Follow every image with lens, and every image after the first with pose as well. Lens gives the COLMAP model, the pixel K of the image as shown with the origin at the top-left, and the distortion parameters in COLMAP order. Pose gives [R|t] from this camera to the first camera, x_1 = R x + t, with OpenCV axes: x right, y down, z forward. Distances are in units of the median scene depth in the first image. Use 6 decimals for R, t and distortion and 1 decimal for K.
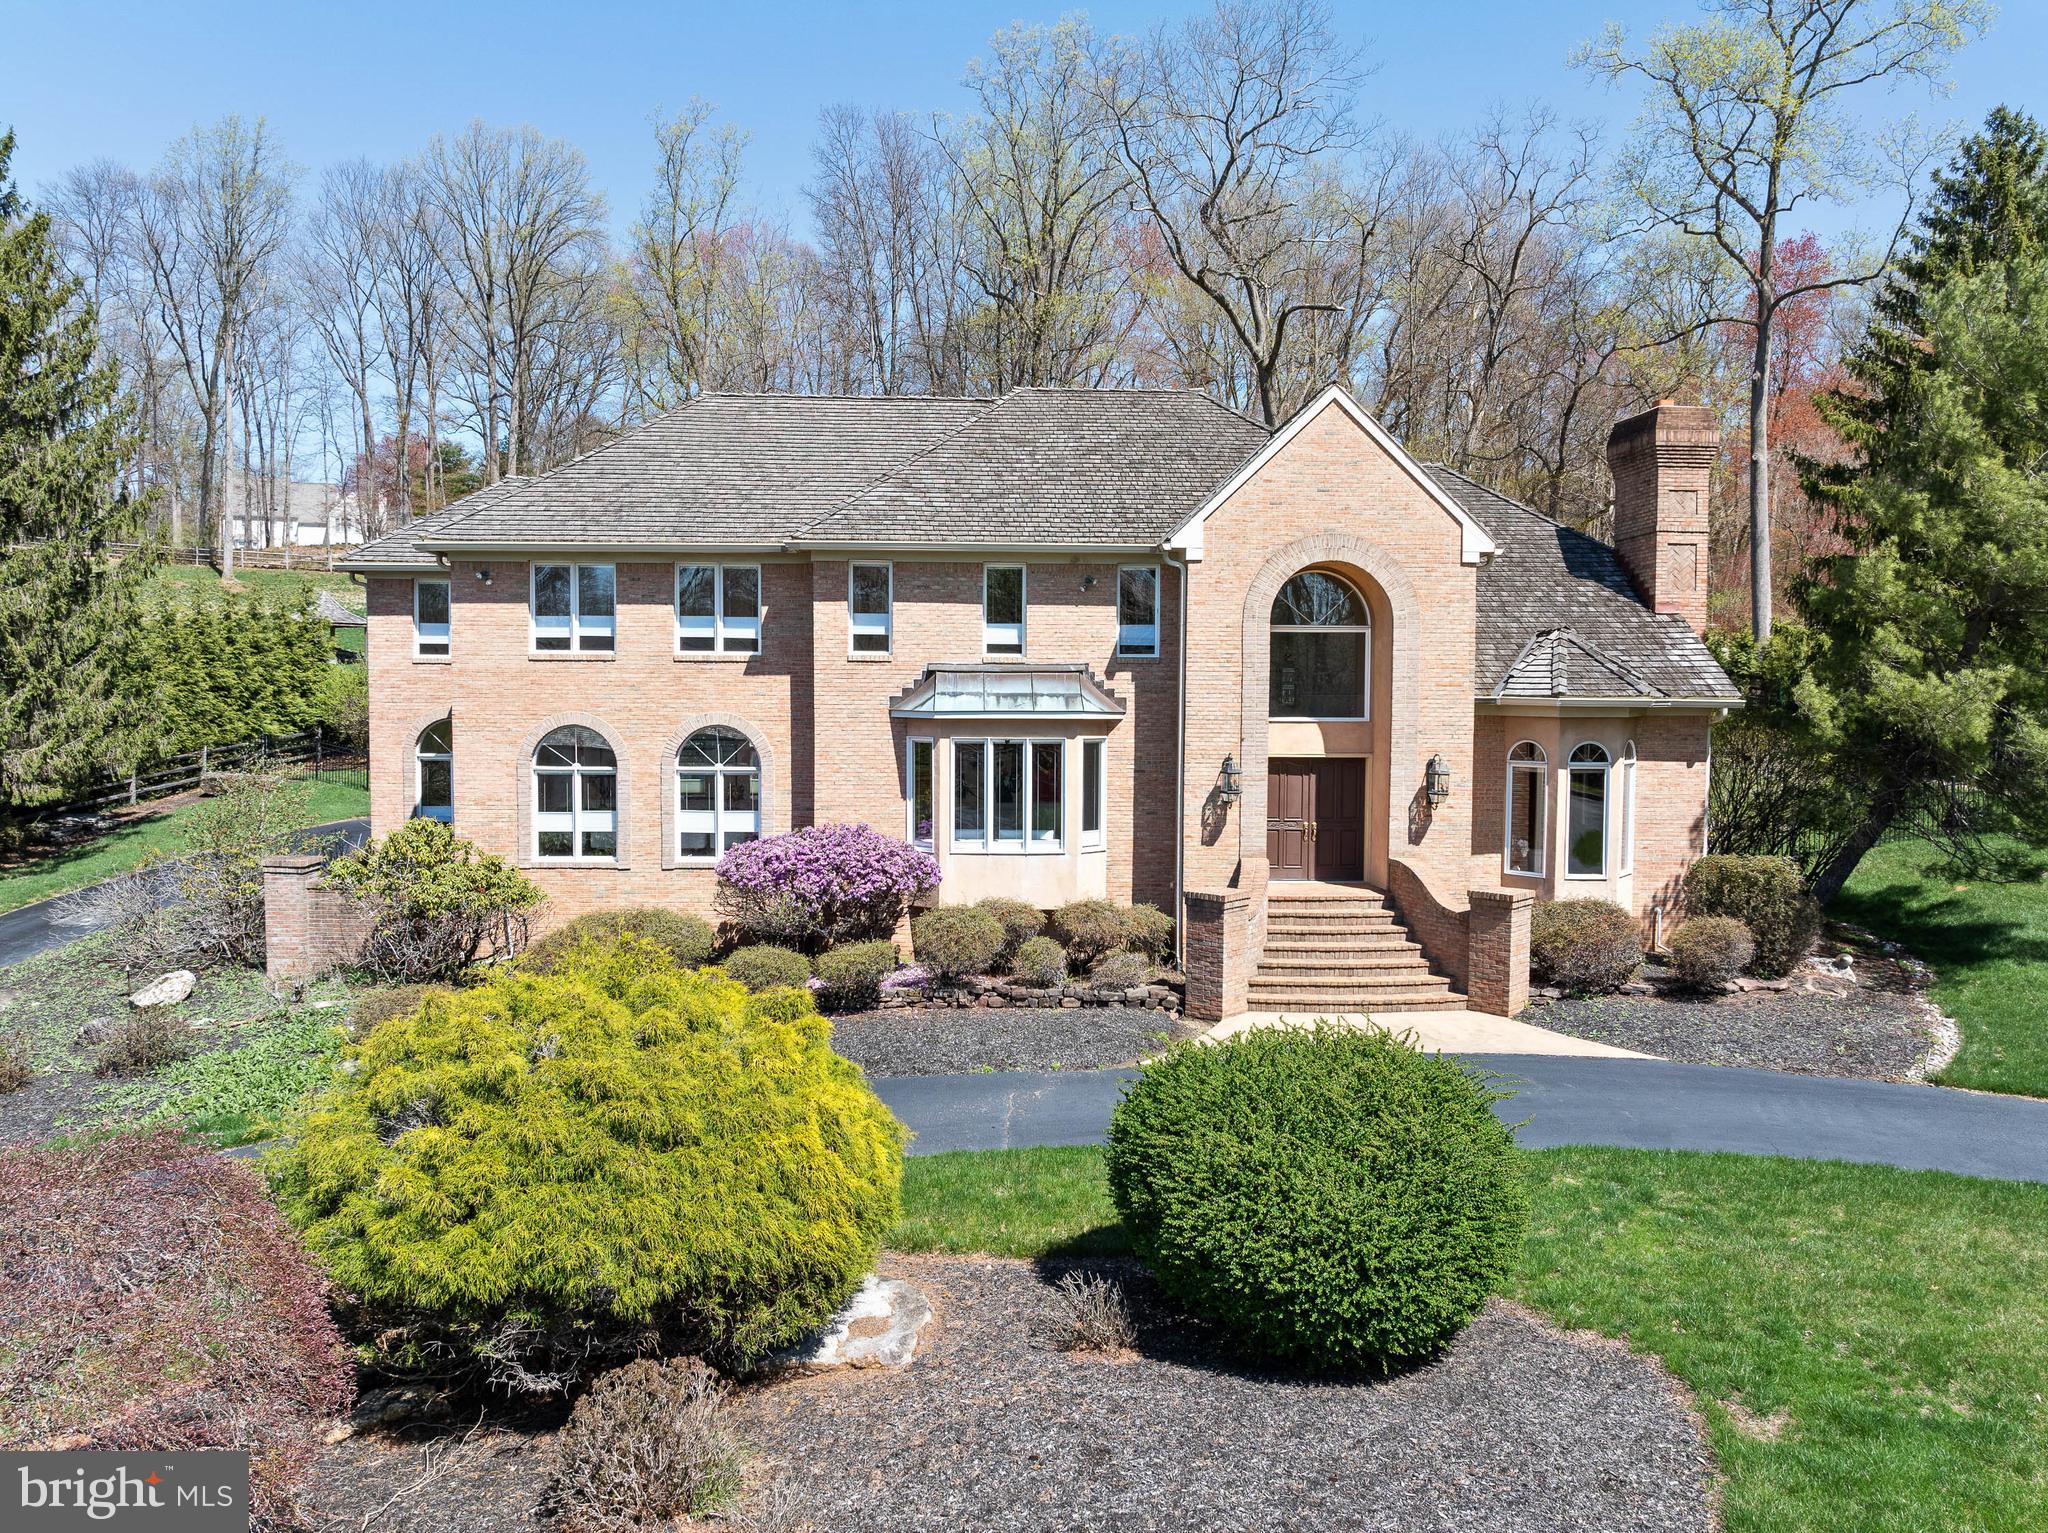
lens RADIAL K [[1445.1, 0, 1024.0], [0, 1445.1, 766.5], [0, 0, 1]] dist [-0.035944, -0.001115]
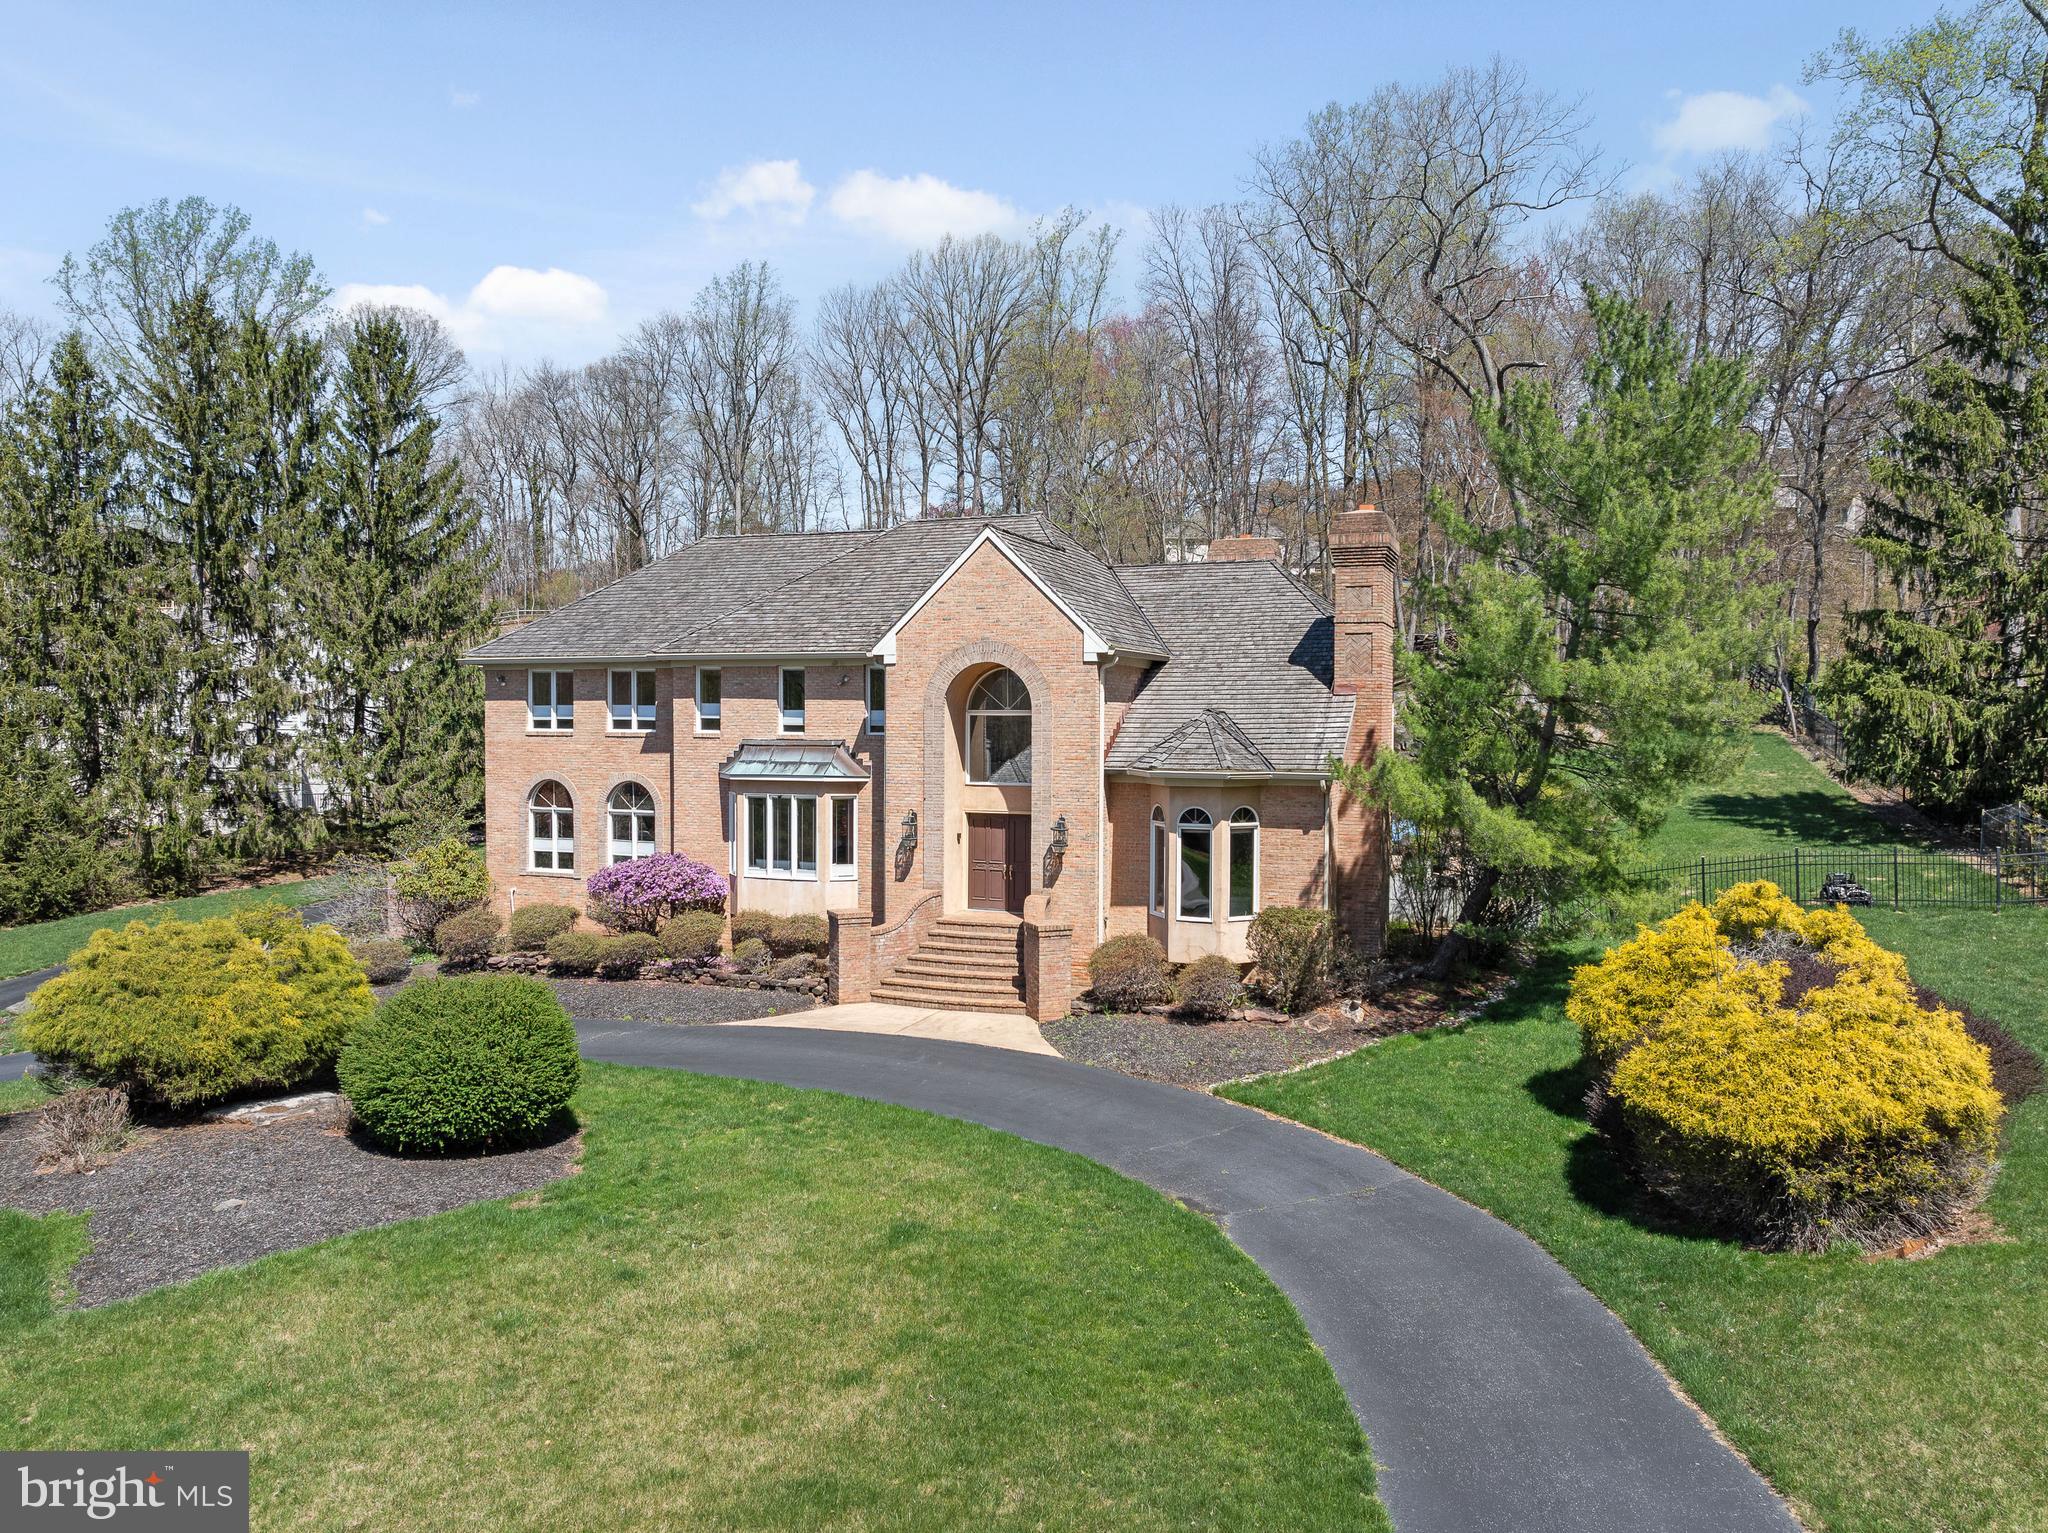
lens RADIAL K [[1445.1, 0, 1024.0], [0, 1445.1, 766.5], [0, 0, 1]] dist [-0.035944, -0.001115]
pose [[0.917101, 0.011749, -0.398482, 0.735966], [-0.020199, 0.999651, -0.017013, -0.027133], [0.398143, 0.023651, 0.917018, -0.165652]]
